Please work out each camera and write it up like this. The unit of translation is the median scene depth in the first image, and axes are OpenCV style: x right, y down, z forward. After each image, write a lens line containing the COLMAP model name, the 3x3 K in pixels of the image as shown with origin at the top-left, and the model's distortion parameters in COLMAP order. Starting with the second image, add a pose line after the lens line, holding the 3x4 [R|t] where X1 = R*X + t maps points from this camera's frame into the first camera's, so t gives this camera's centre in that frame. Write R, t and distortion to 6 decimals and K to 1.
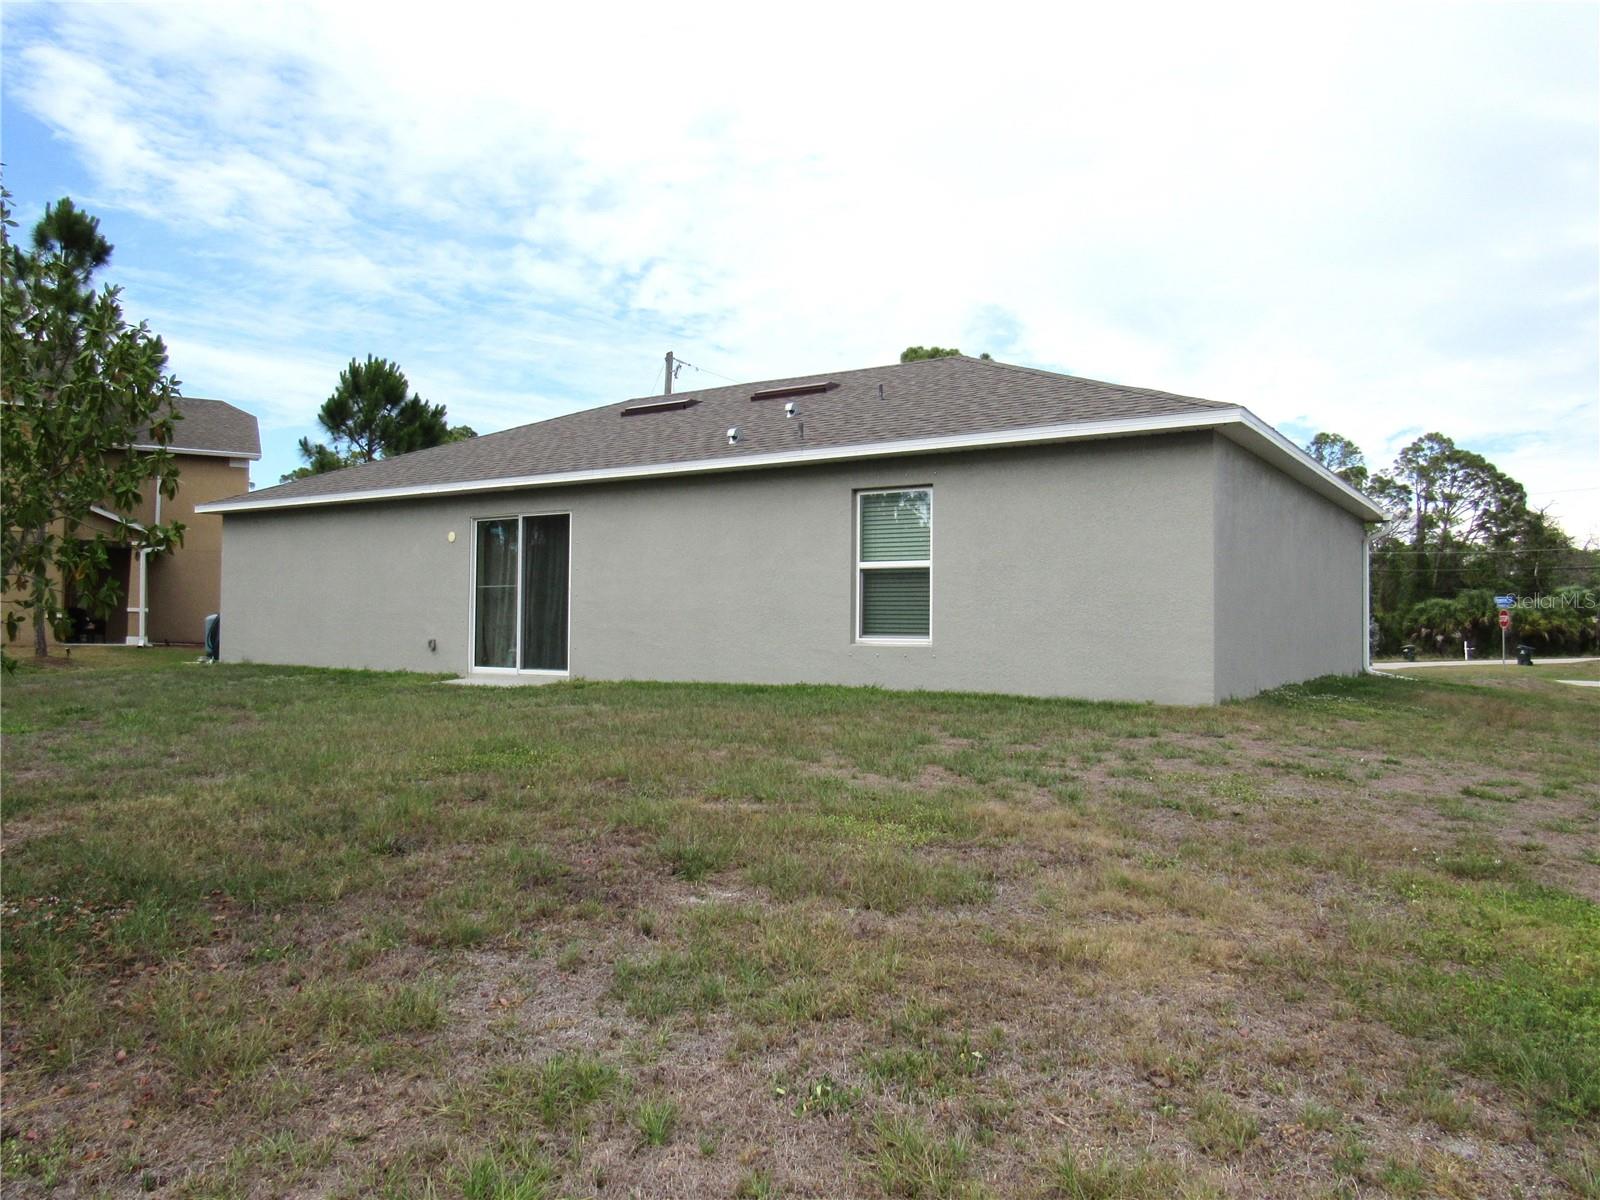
lens RADIAL K [[1197.2, 0, 800.0], [0, 1197.2, 600.0], [0, 0, 1]] dist [-0.028484, 0.003961]
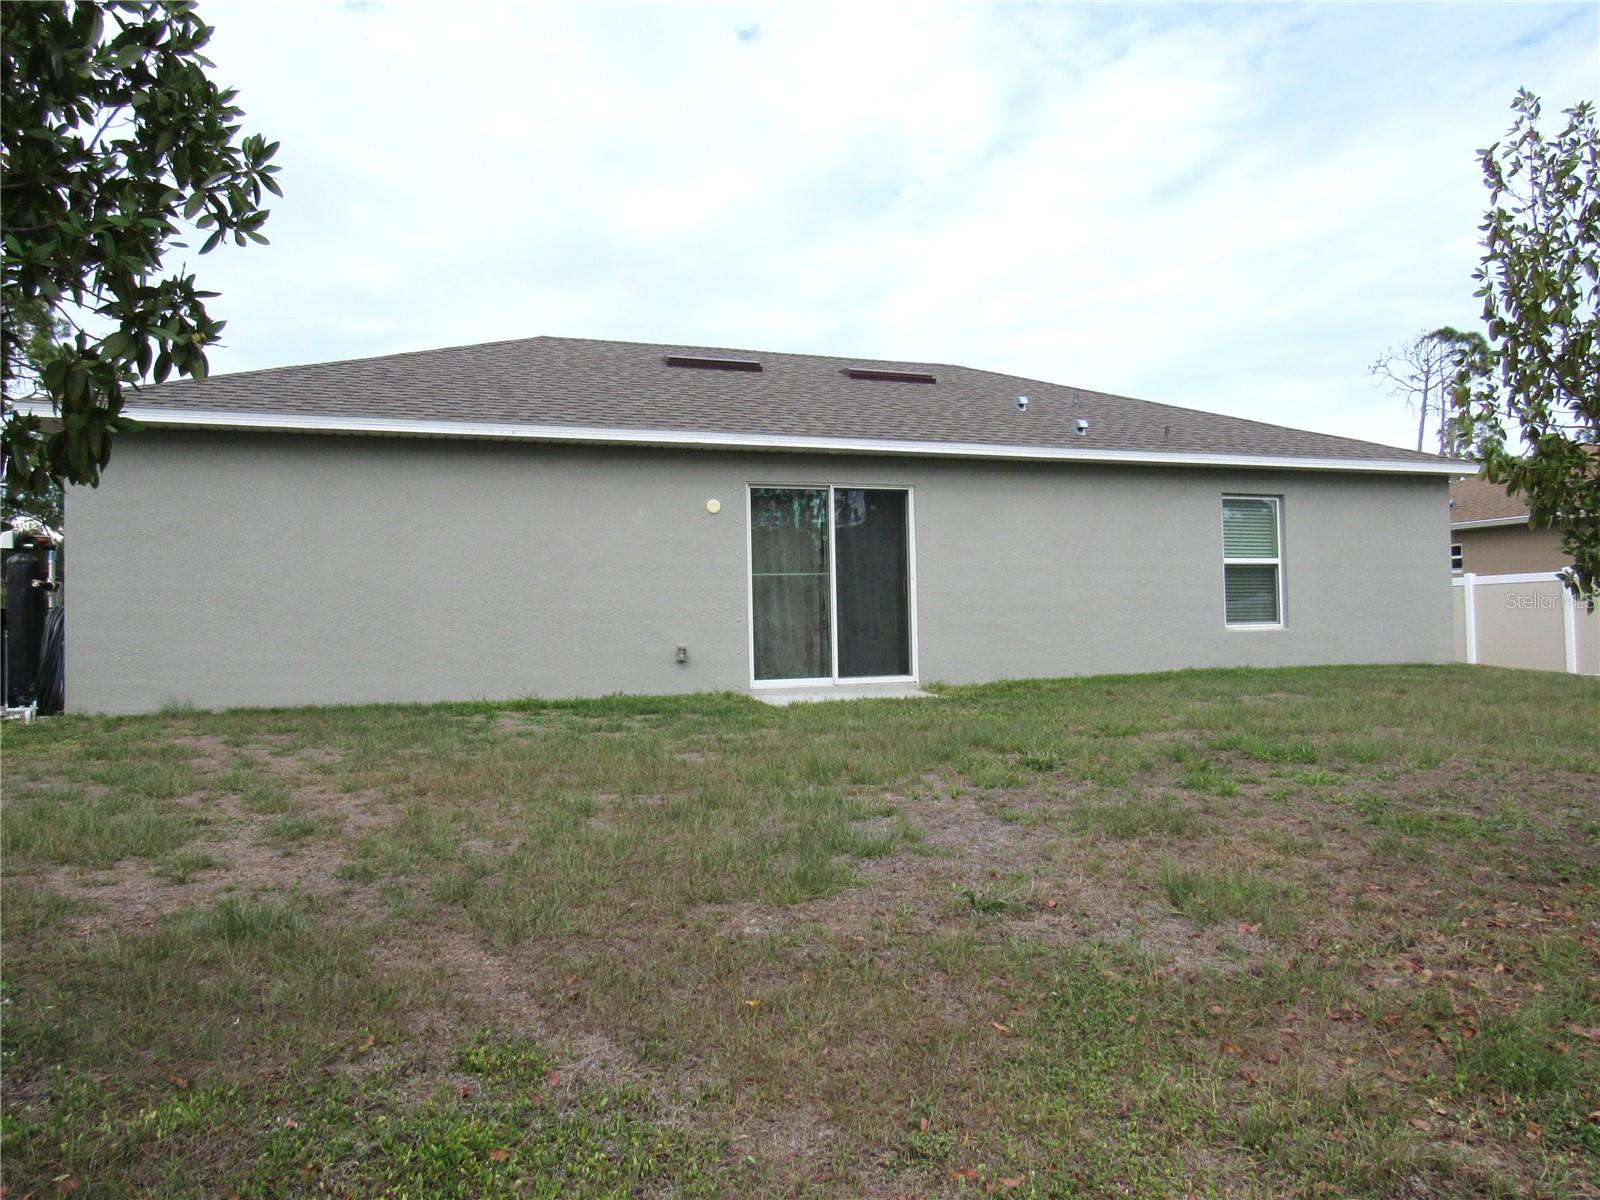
lens RADIAL K [[1197.2, 0, 800.0], [0, 1197.2, 600.0], [0, 0, 1]] dist [-0.028484, 0.003961]
pose [[0.564424, 0.003921, 0.825476, -0.934462], [0.006146, 0.999941, -0.008951, 0.013079], [-0.825462, 0.010125, 0.564366, 0.582237]]
